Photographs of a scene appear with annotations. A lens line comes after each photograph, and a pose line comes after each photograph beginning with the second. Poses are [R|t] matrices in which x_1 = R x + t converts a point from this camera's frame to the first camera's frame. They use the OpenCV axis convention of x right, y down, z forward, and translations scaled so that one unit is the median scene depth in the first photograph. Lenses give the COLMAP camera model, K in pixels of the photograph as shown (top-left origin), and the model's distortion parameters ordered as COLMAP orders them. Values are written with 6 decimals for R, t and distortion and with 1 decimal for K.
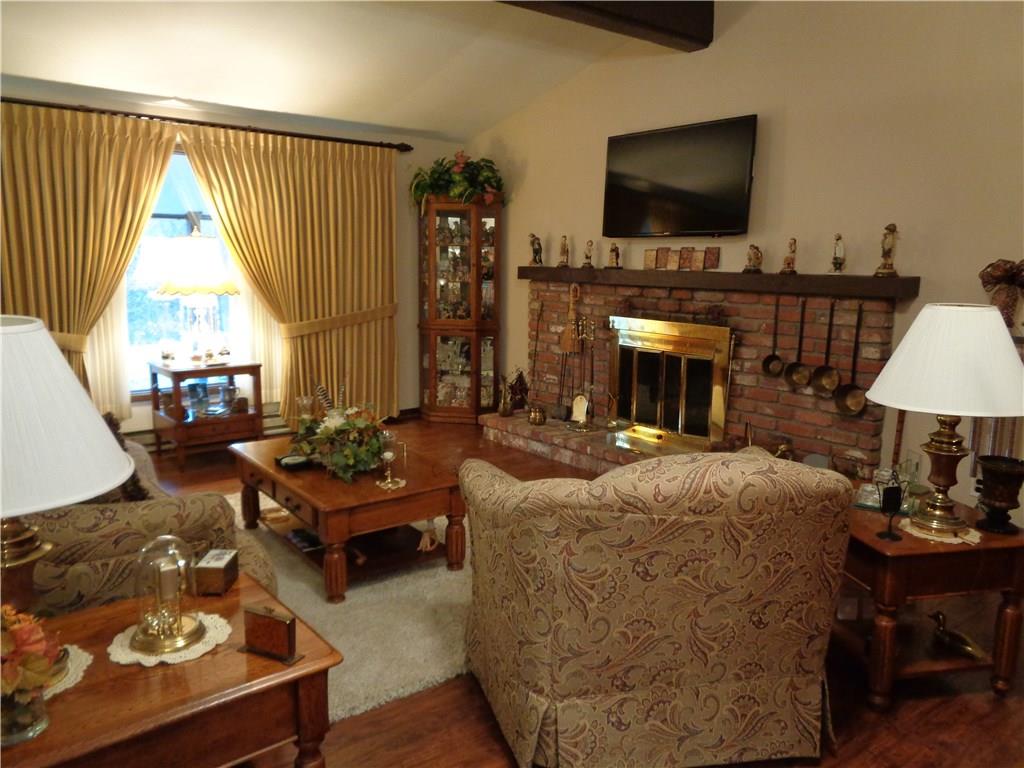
lens RADIAL K [[769.0, 0, 512.0], [0, 769.0, 384.0], [0, 0, 1]] dist [0.002862, -0.000517]
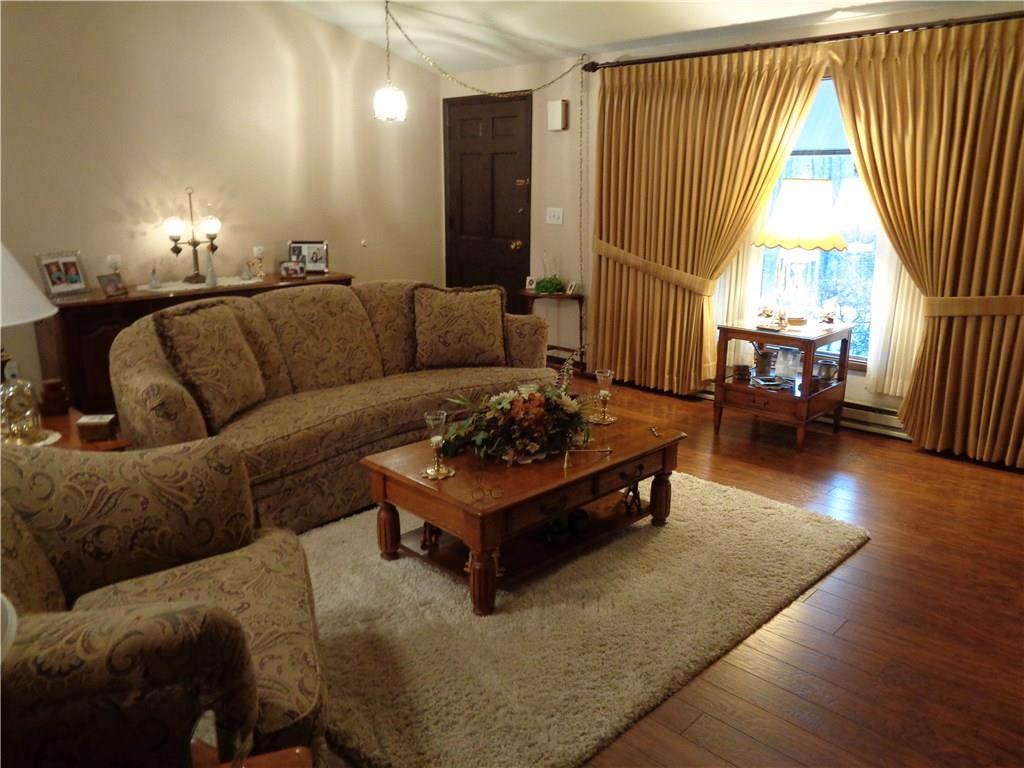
lens RADIAL K [[769.0, 0, 512.0], [0, 769.0, 384.0], [0, 0, 1]] dist [0.002862, -0.000517]
pose [[0.145544, 0.243679, -0.958873, 0.414358], [-0.147159, 0.963744, 0.222580, -0.115004], [0.978346, 0.108712, 0.176127, 0.556451]]
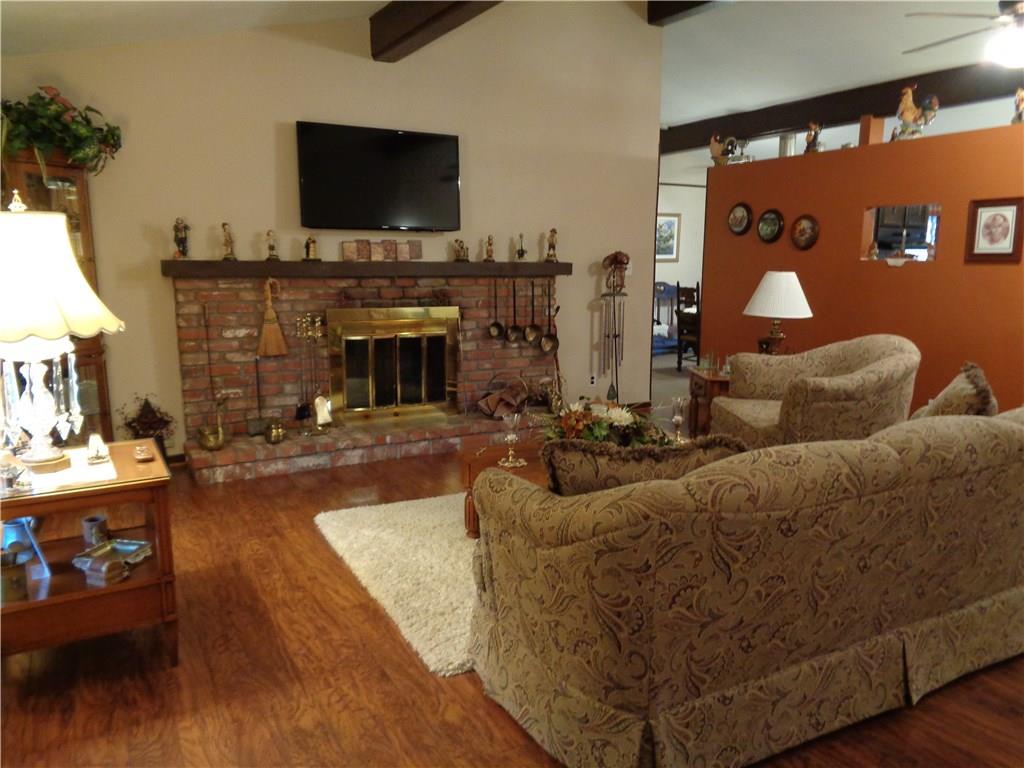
lens RADIAL K [[769.0, 0, 512.0], [0, 769.0, 384.0], [0, 0, 1]] dist [0.002862, -0.000517]
pose [[0.171315, -0.180473, 0.968546, -0.842746], [0.152061, 0.976143, 0.154993, -0.118677], [-0.973411, 0.120726, 0.194671, 0.630496]]
